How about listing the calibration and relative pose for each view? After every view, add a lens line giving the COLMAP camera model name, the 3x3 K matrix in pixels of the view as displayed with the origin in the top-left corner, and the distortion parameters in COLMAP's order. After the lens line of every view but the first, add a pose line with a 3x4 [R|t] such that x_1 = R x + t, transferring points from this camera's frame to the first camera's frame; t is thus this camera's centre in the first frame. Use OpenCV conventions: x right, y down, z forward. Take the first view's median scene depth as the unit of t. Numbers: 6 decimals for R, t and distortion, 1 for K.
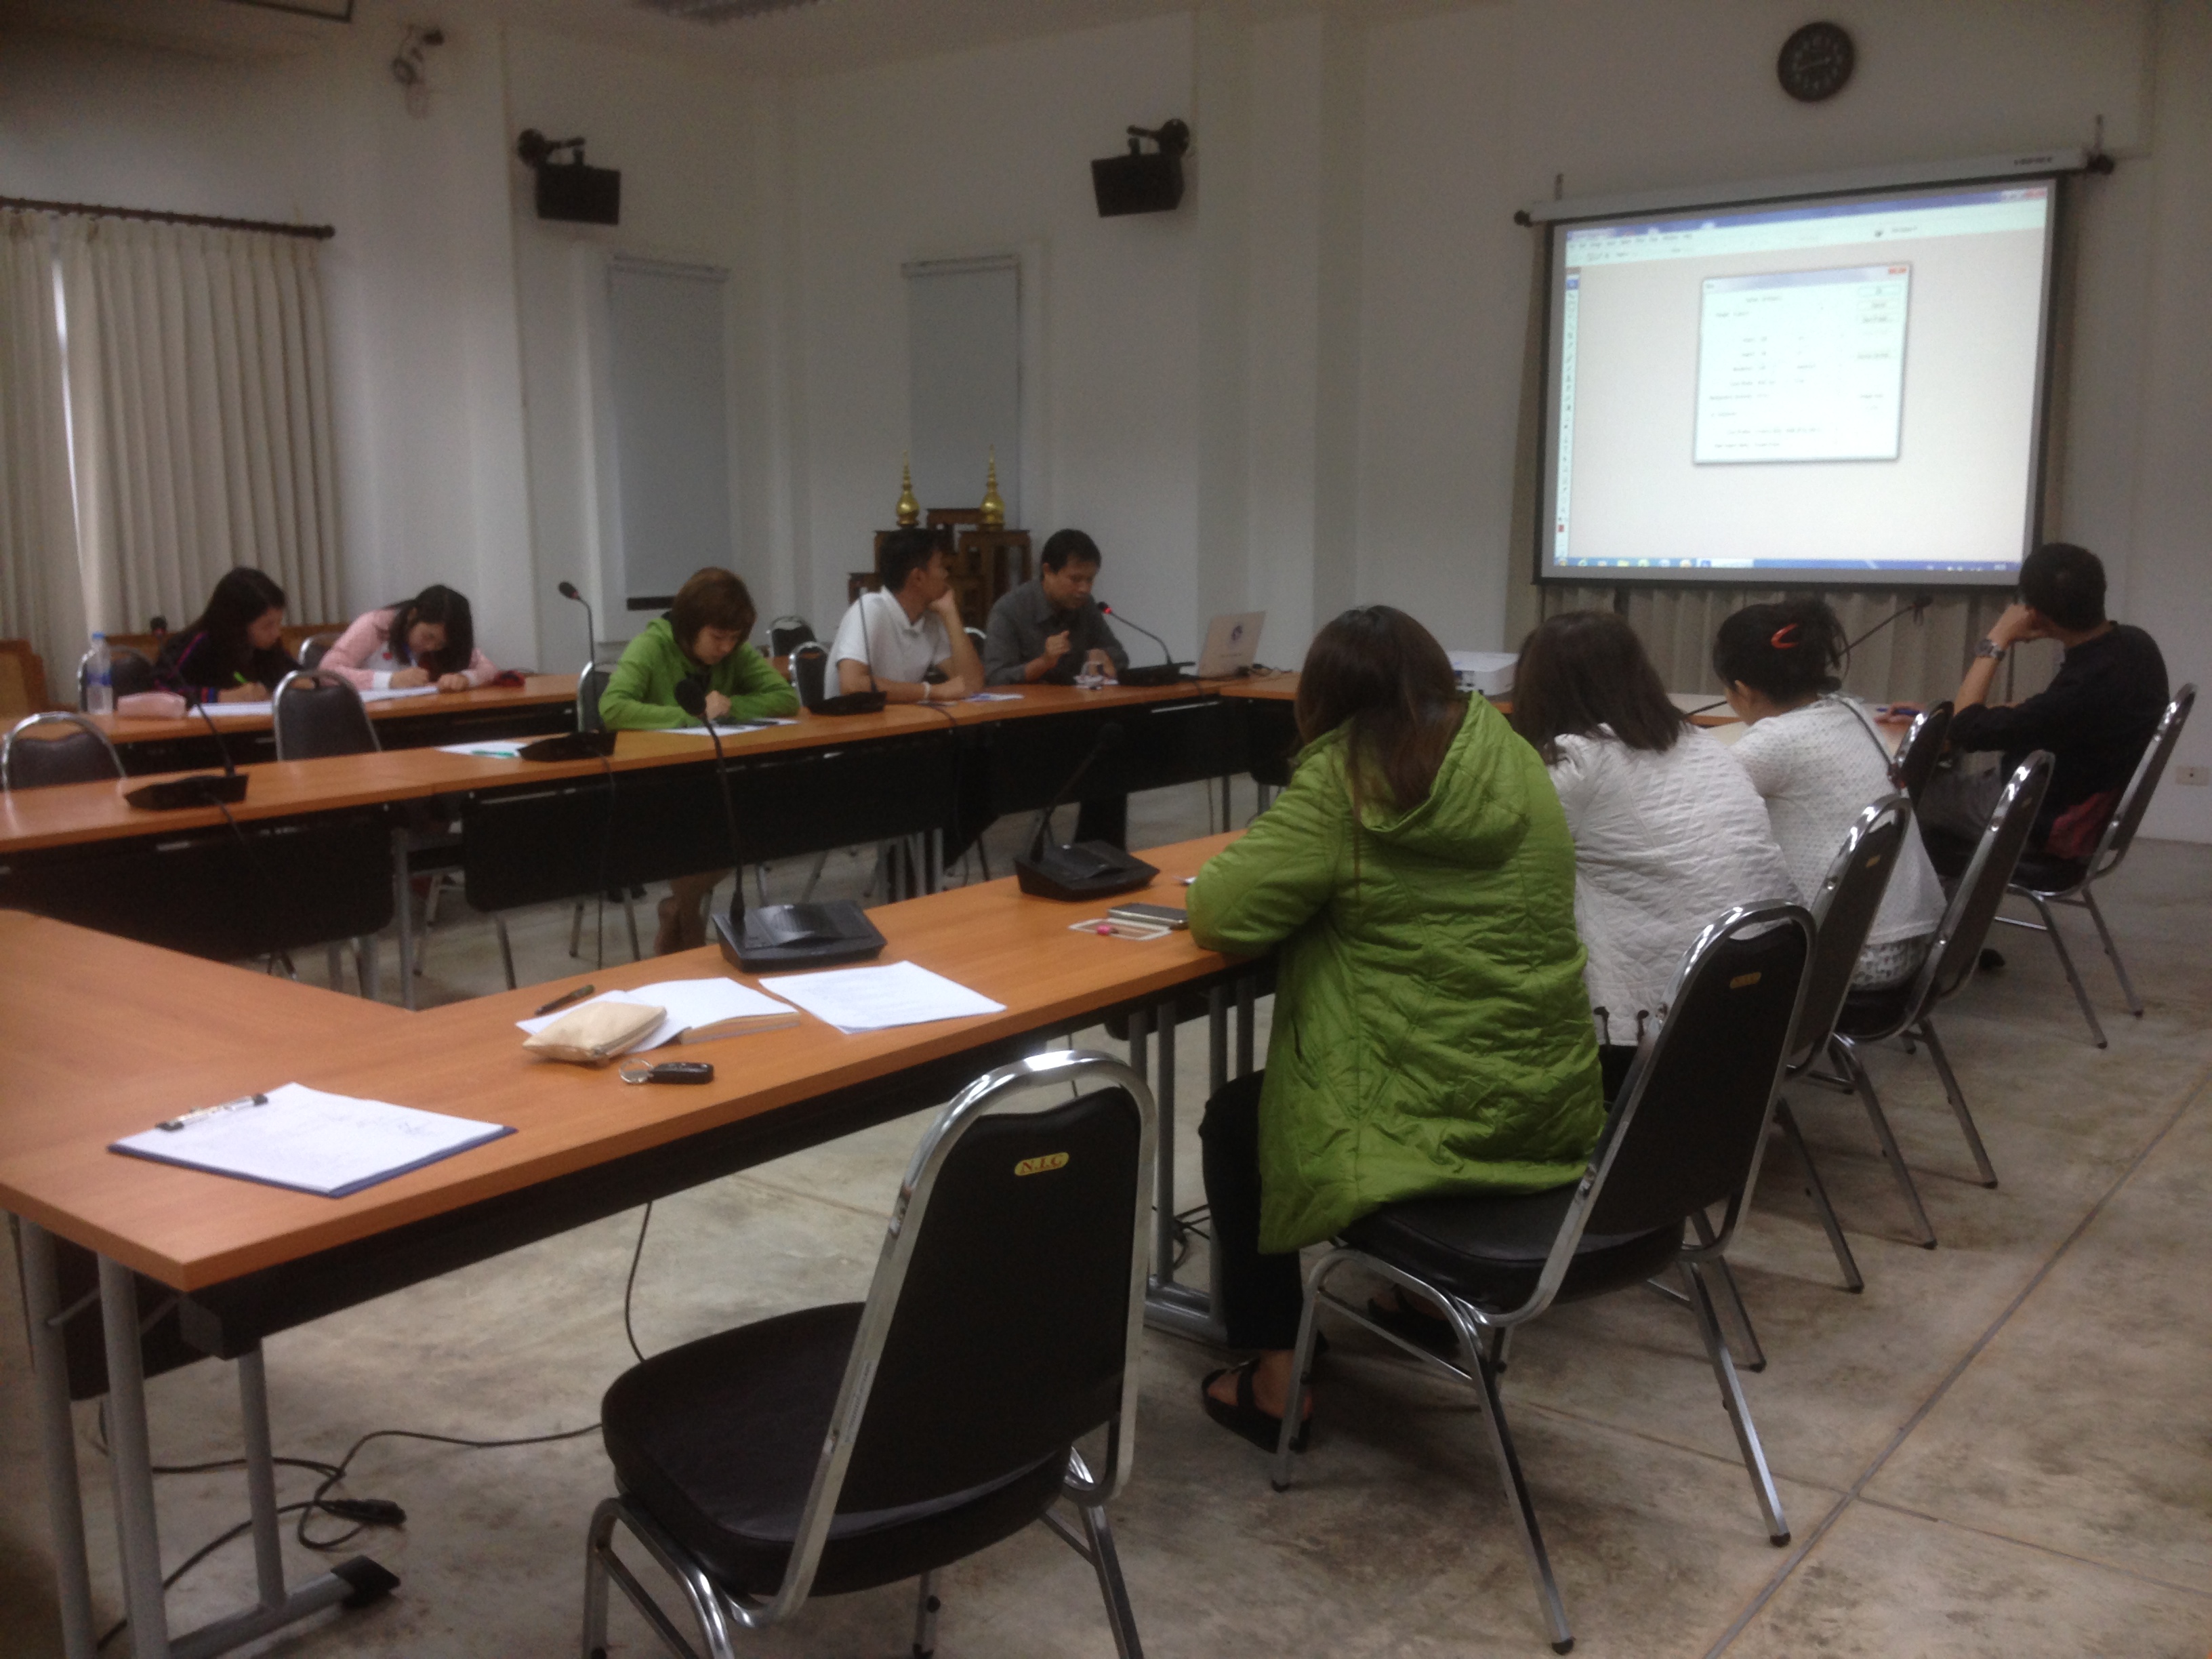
lens RADIAL K [[2037.3, 0, 1102.0], [0, 2037.3, 824.7], [0, 0, 1]] dist [0.118559, -0.201608]
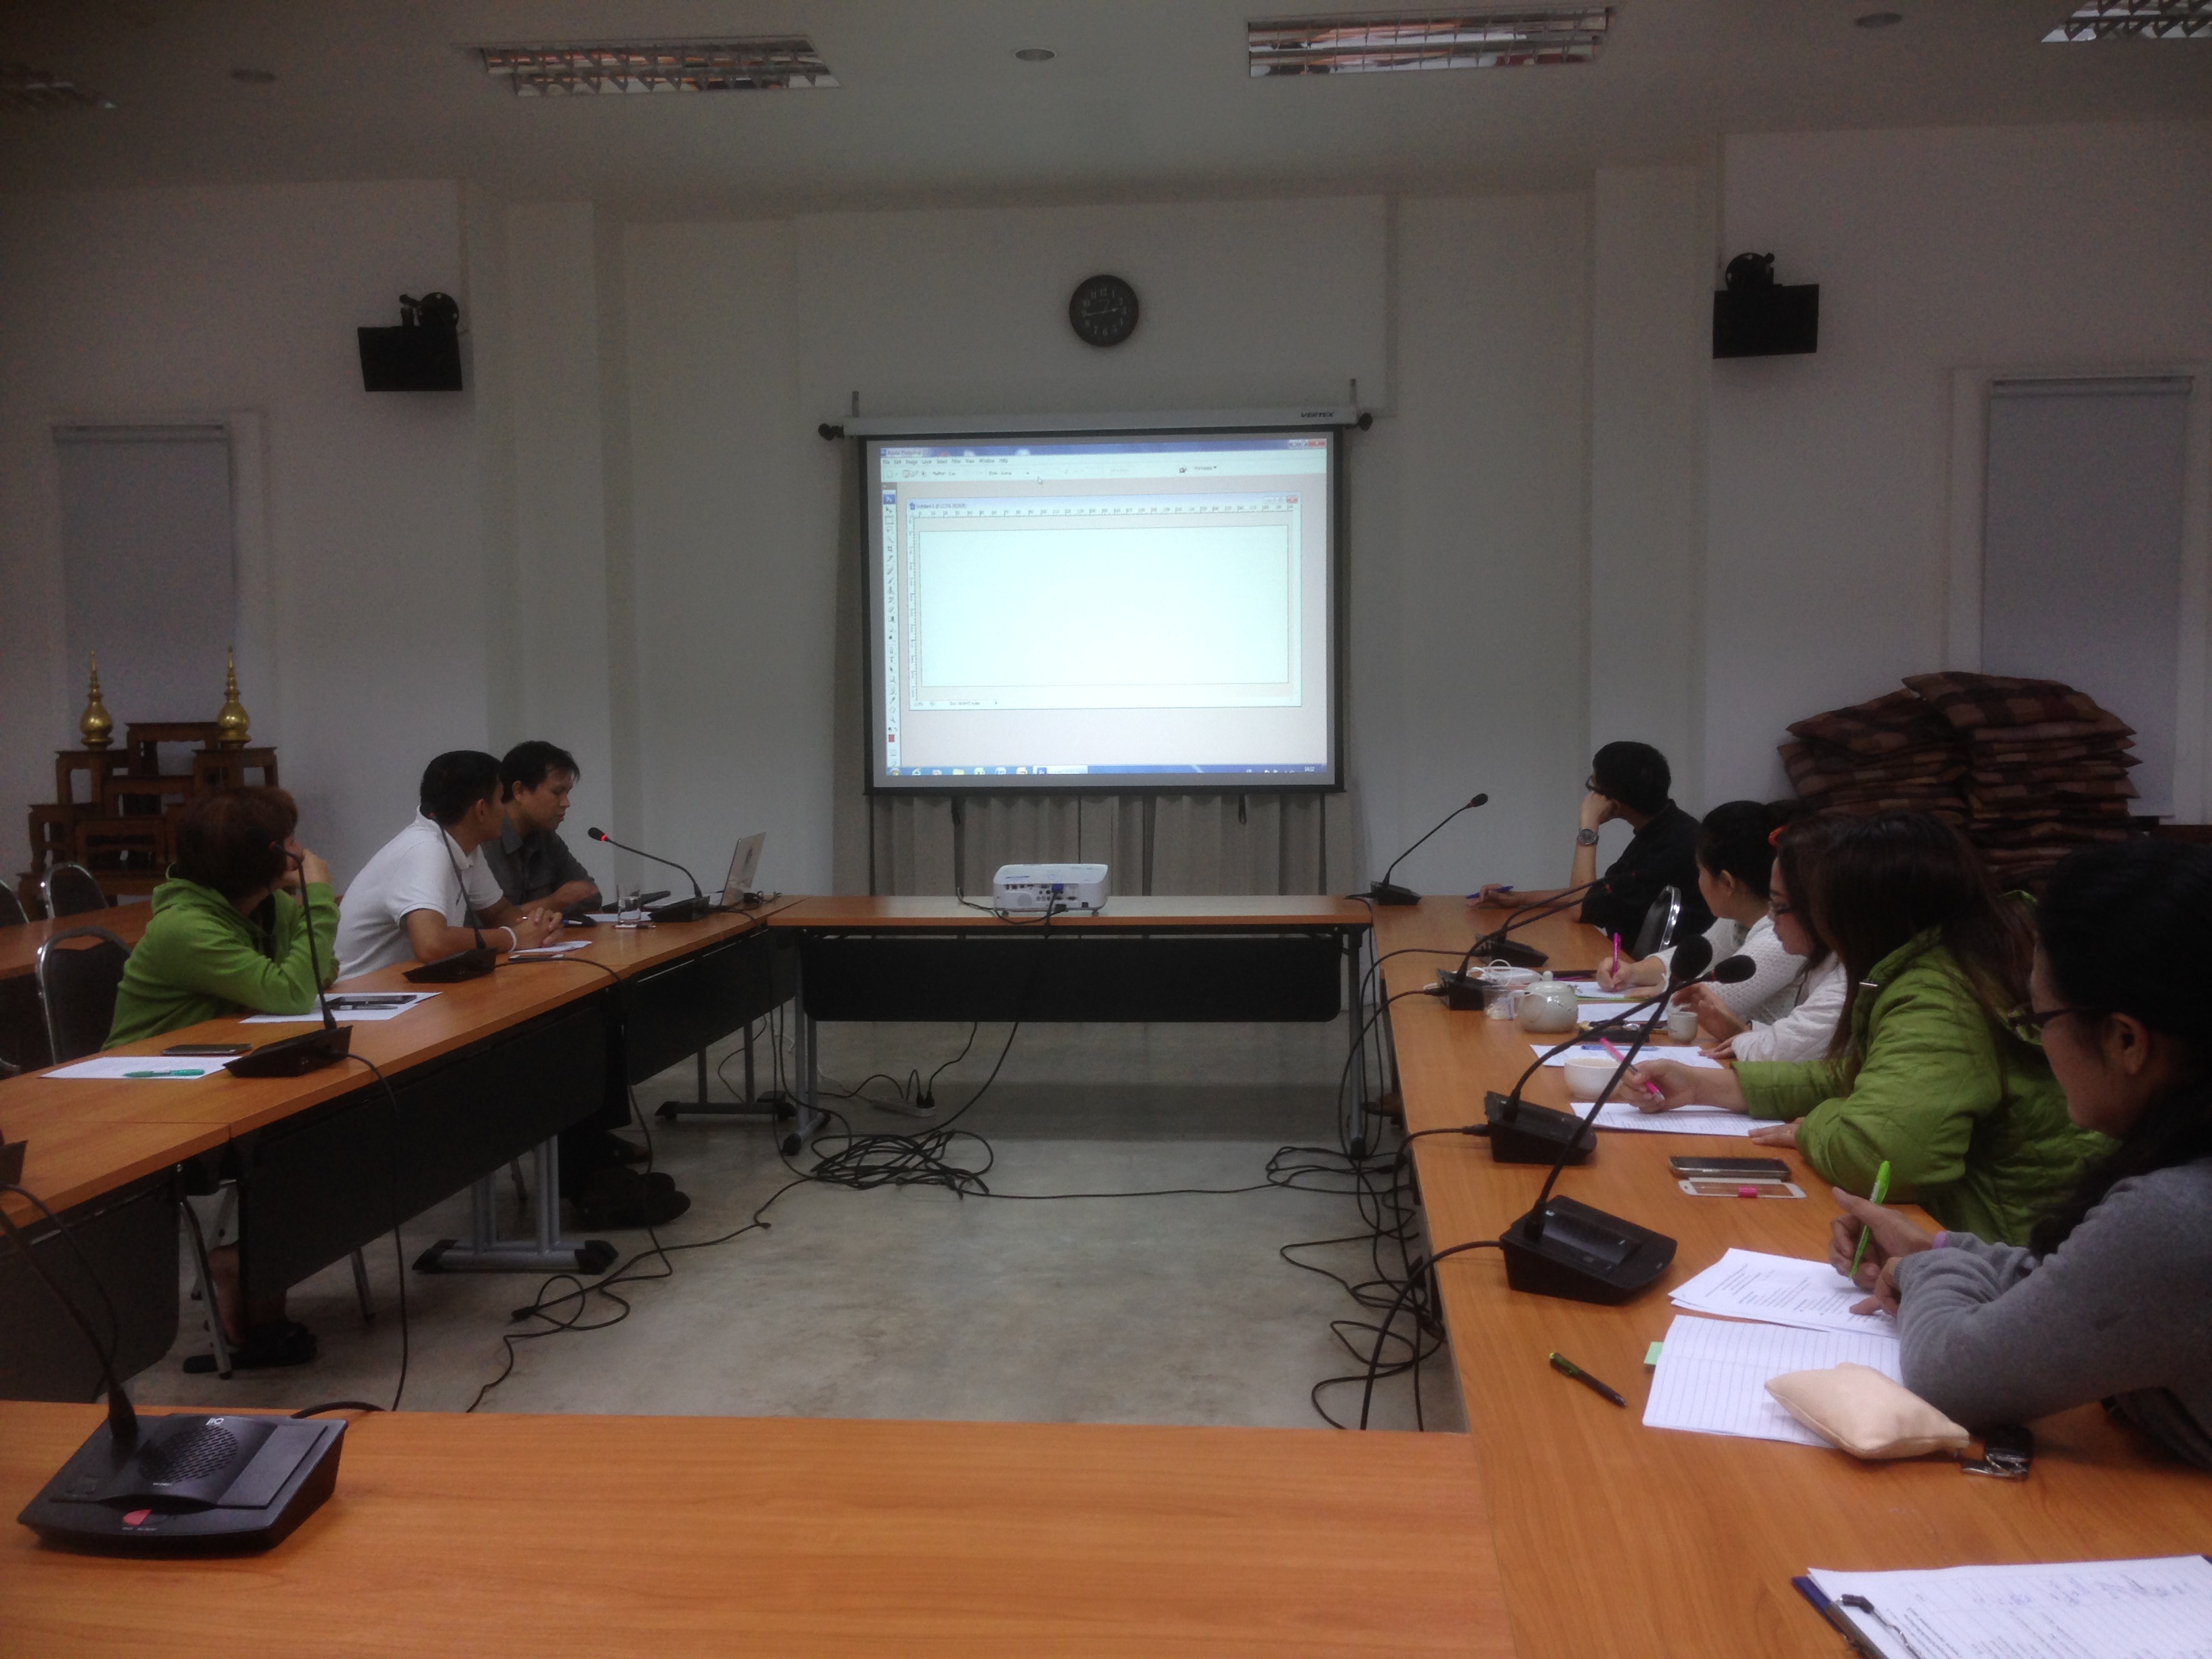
lens RADIAL K [[2022.4, 0, 1104.5], [0, 2022.4, 833.8], [0, 0, 1]] dist [0.123078, -0.209632]
pose [[0.840621, -0.039751, 0.540164, -0.259476], [0.091681, 0.993355, -0.069576, -0.024270], [-0.533808, 0.108010, 0.838679, 0.148181]]
